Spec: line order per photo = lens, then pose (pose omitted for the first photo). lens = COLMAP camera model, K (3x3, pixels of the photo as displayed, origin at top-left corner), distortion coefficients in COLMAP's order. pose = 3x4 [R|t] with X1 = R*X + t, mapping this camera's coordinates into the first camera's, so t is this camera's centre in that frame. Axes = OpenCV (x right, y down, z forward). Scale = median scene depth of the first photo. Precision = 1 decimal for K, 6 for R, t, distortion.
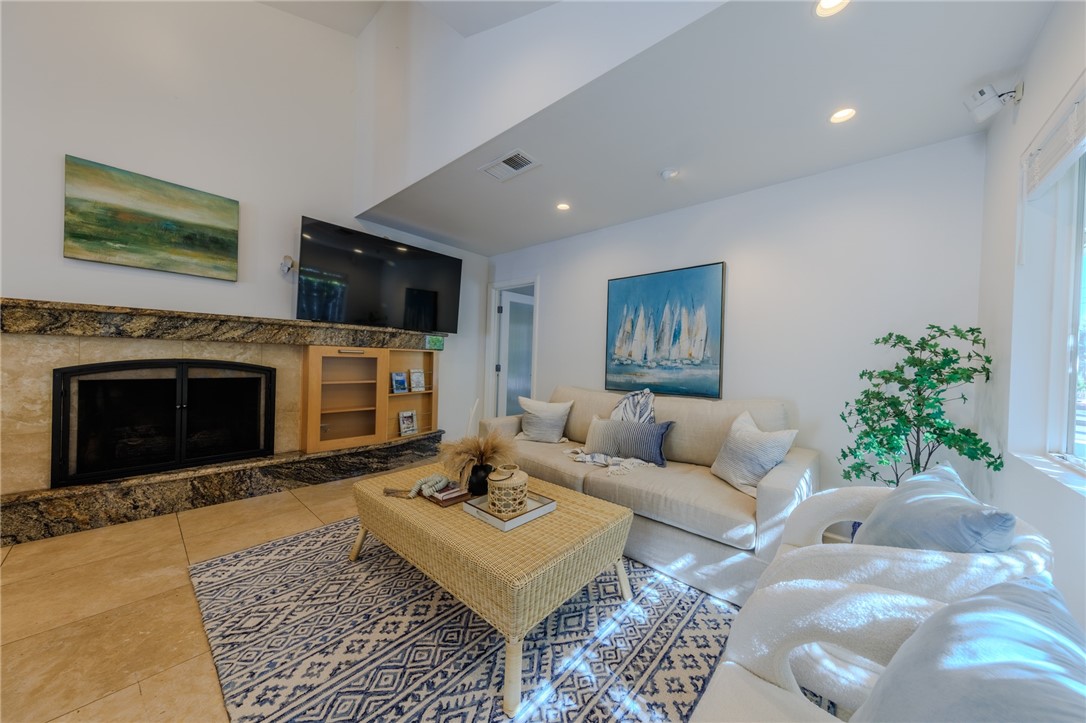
lens RADIAL K [[356.3, 0, 567.6], [0, 356.3, 362.4], [0, 0, 1]] dist [0.007062, 0.000000]
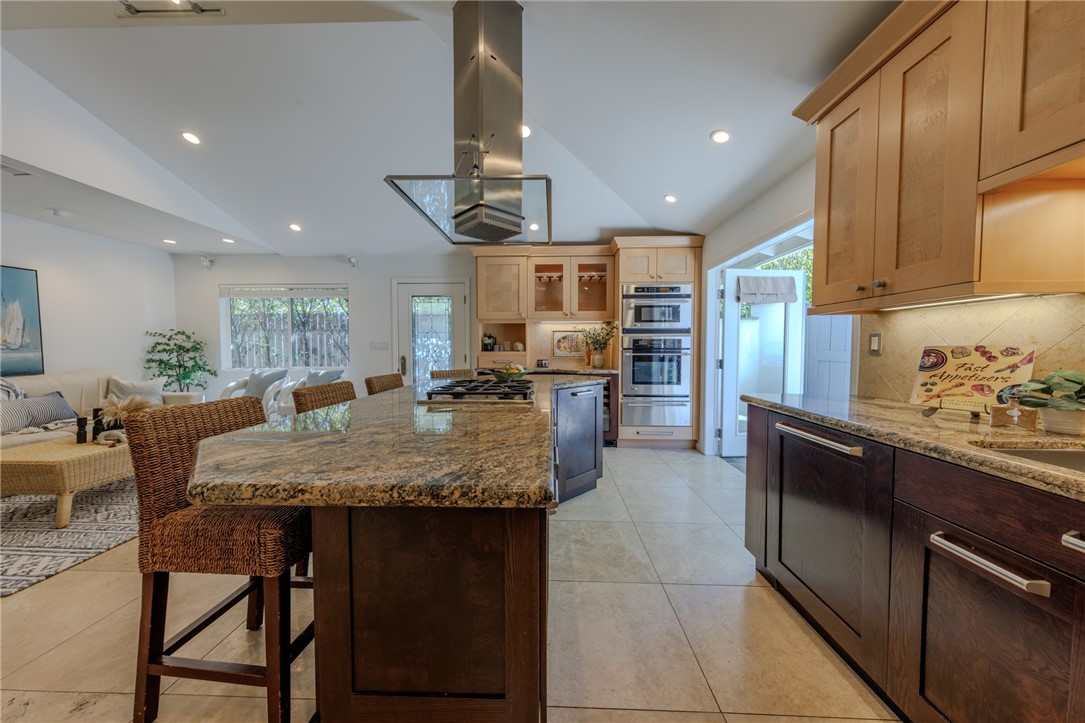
lens RADIAL K [[348.1, 0, 541.3], [0, 348.1, 360.7], [0, 0, 1]] dist [0.005347, -0.000180]
pose [[-0.608194, -0.060723, 0.791463, -1.576711], [-0.008948, 0.997531, 0.069657, -0.050633], [-0.793738, 0.035283, -0.607235, 0.291964]]
